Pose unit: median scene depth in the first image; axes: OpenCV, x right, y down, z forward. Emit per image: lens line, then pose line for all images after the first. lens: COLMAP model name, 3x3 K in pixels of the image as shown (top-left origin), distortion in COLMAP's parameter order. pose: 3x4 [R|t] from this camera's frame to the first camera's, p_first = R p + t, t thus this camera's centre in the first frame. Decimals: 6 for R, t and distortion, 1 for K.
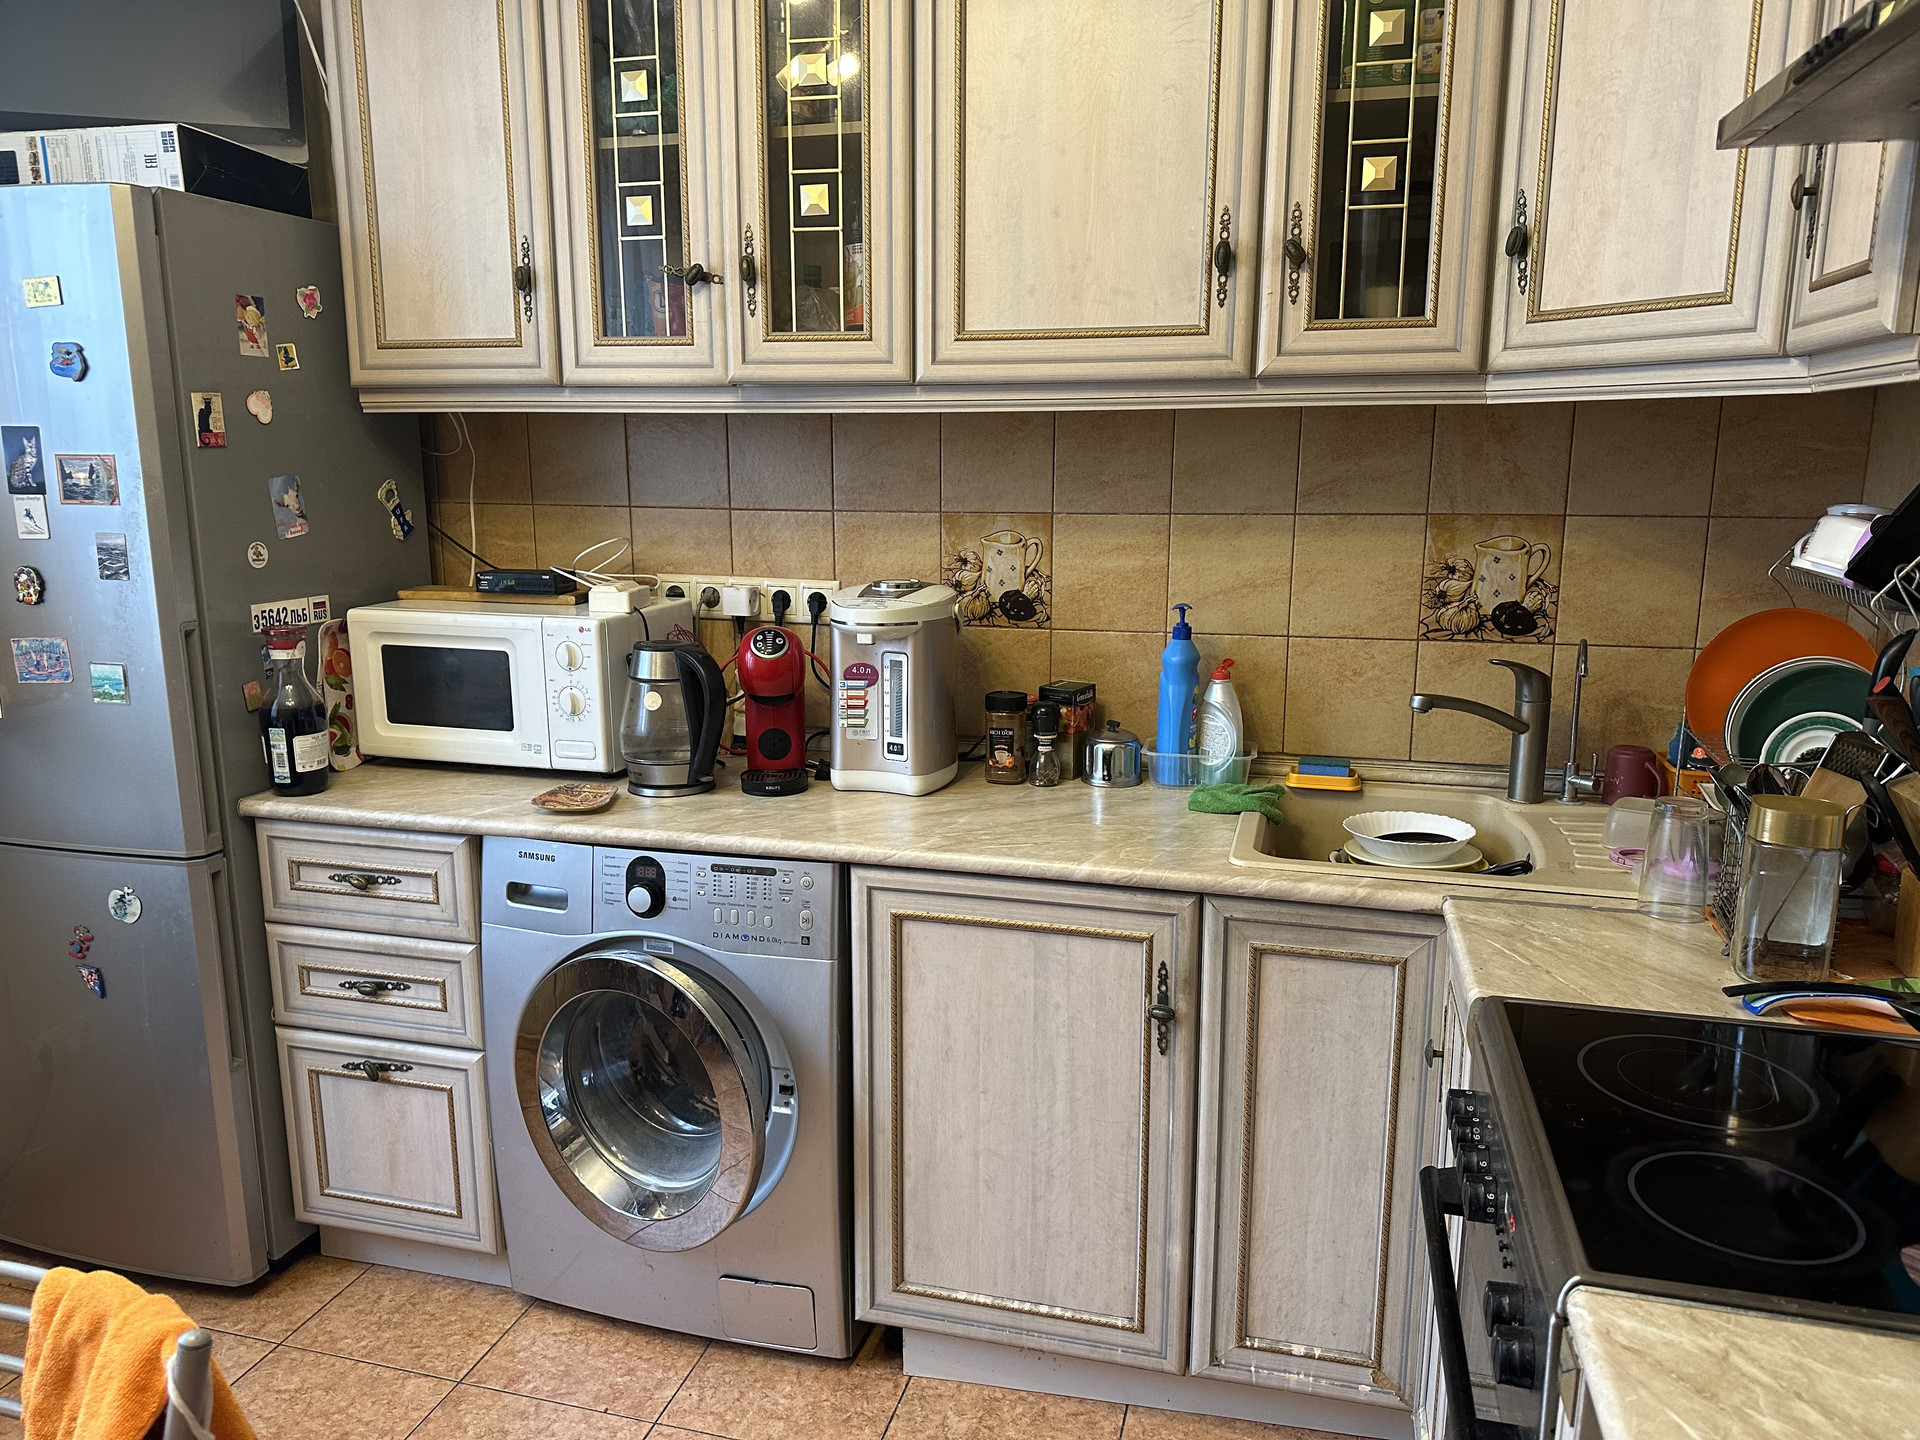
lens RADIAL K [[1336.8, 0, 950.4], [0, 1336.8, 721.0], [0, 0, 1]] dist [0.134902, -0.238118]
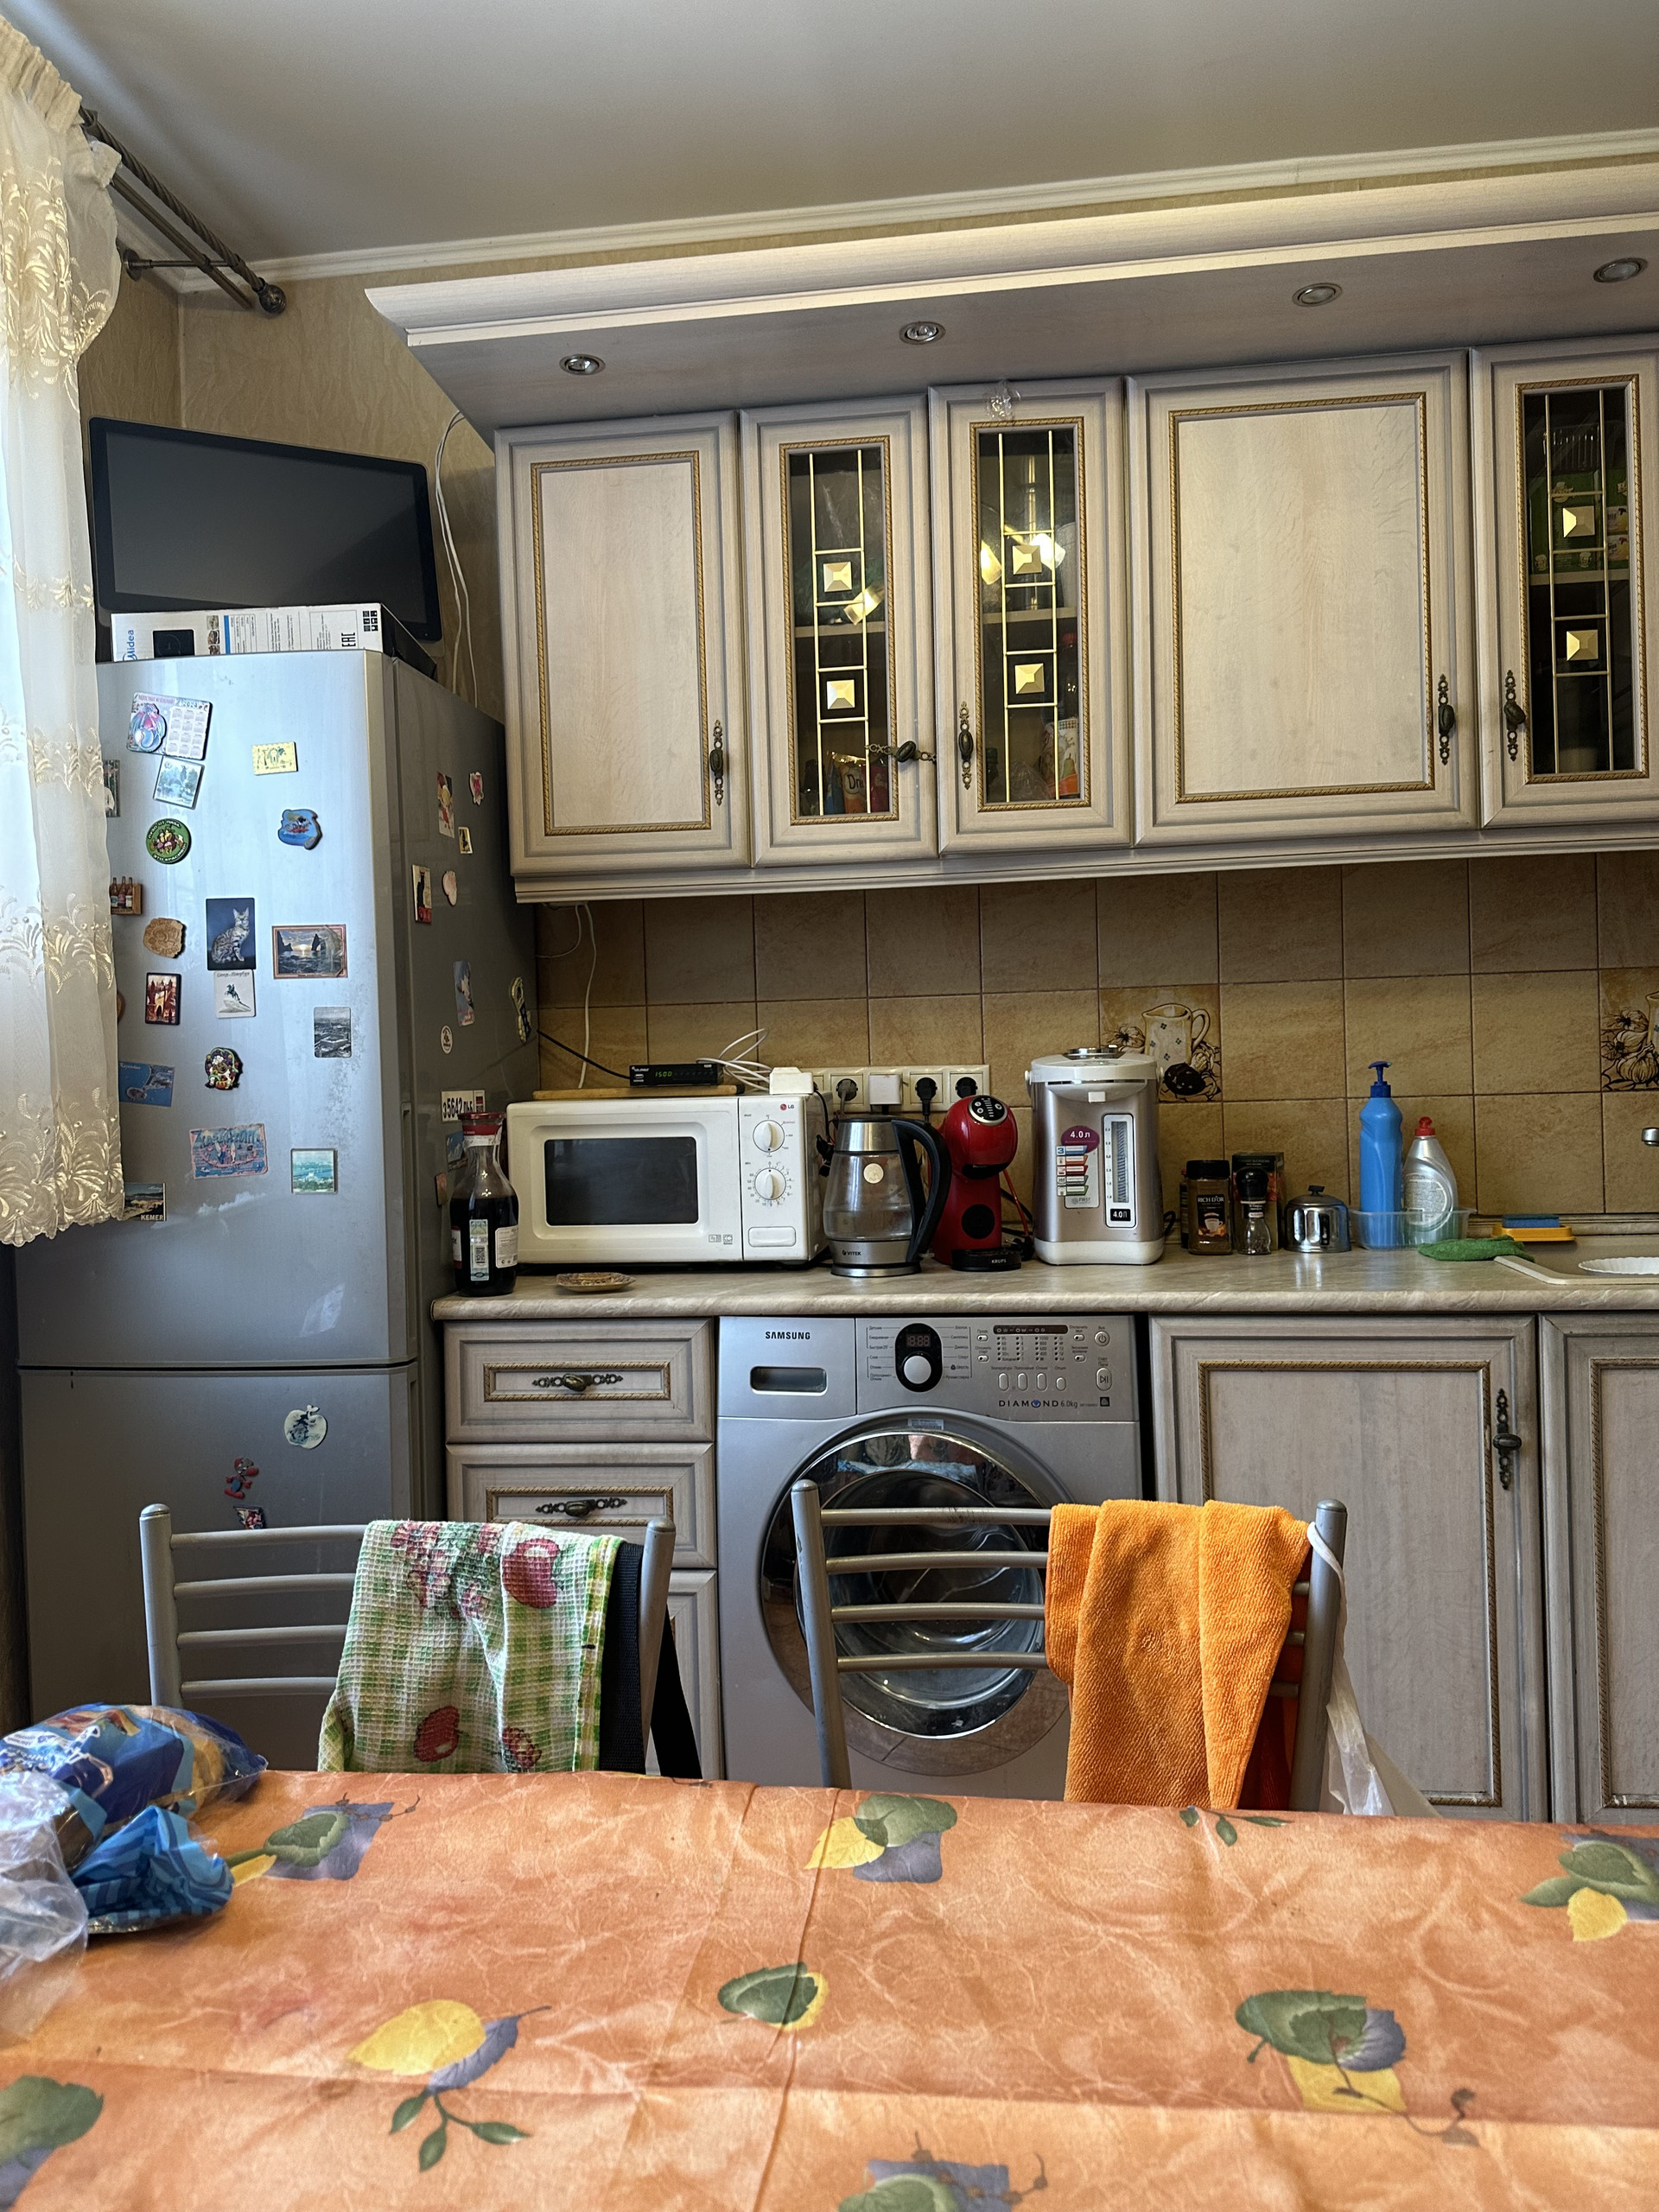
lens RADIAL K [[1537.7, 0, 824.1], [0, 1537.7, 1088.3], [0, 0, 1]] dist [0.185305, -0.381460]
pose [[0.990157, -0.031422, 0.136386, -0.402321], [0.055968, 0.982060, -0.180069, 0.120394], [-0.128282, 0.185930, 0.974153, -0.073627]]
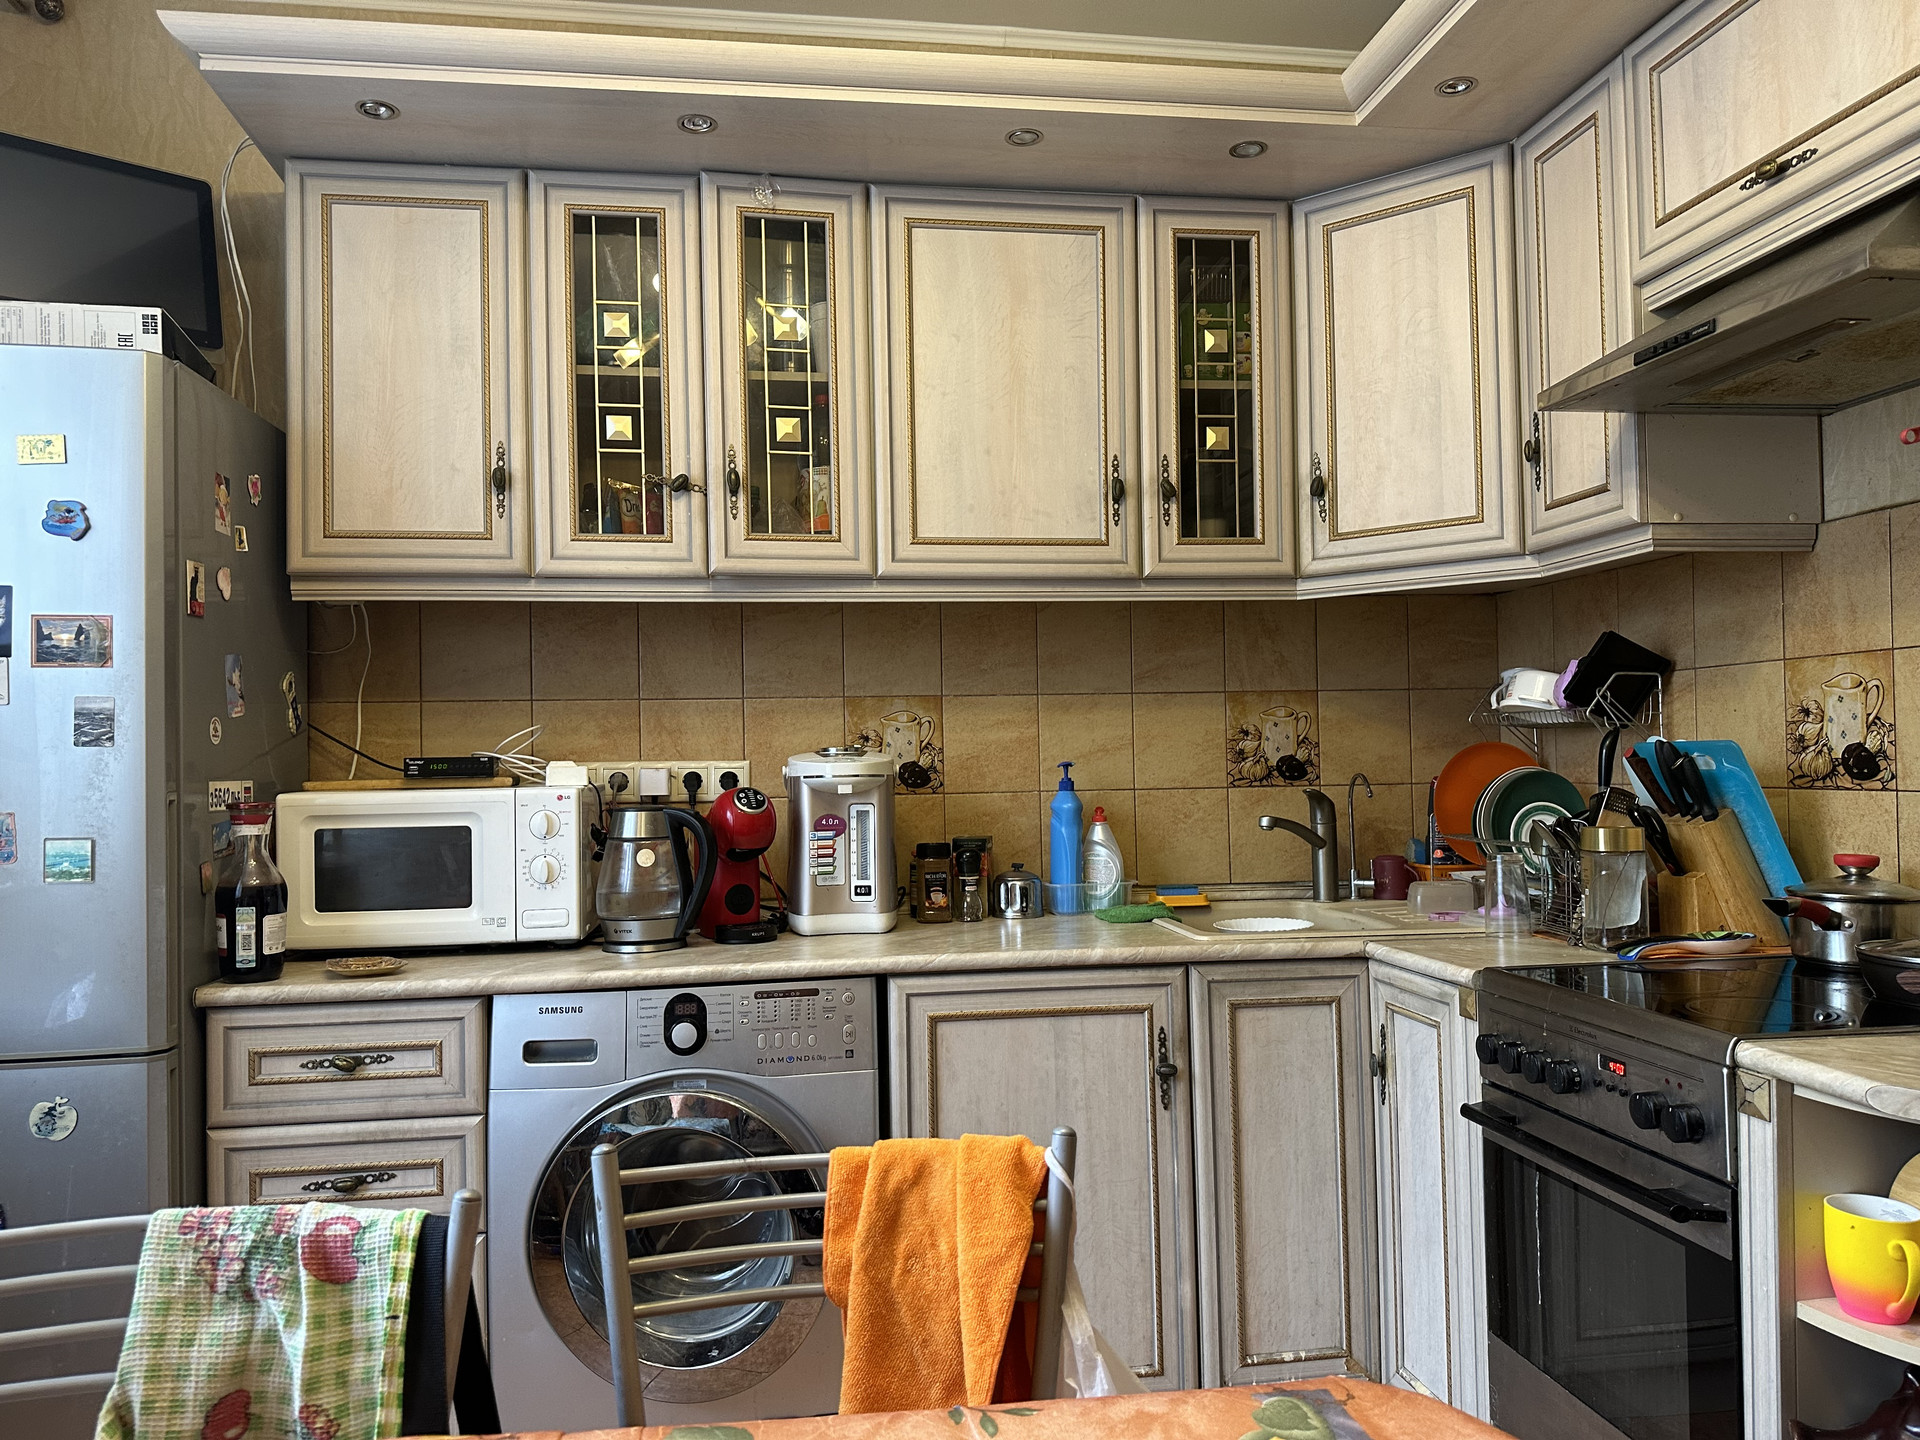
lens RADIAL K [[1334.7, 0, 949.5], [0, 1334.7, 727.9], [0, 0, 1]] dist [0.185305, -0.381460]
pose [[0.918039, -0.008761, 0.396392, -0.419768], [0.095292, 0.975327, -0.199140, 0.118548], [-0.384867, 0.220592, 0.896223, -0.063654]]
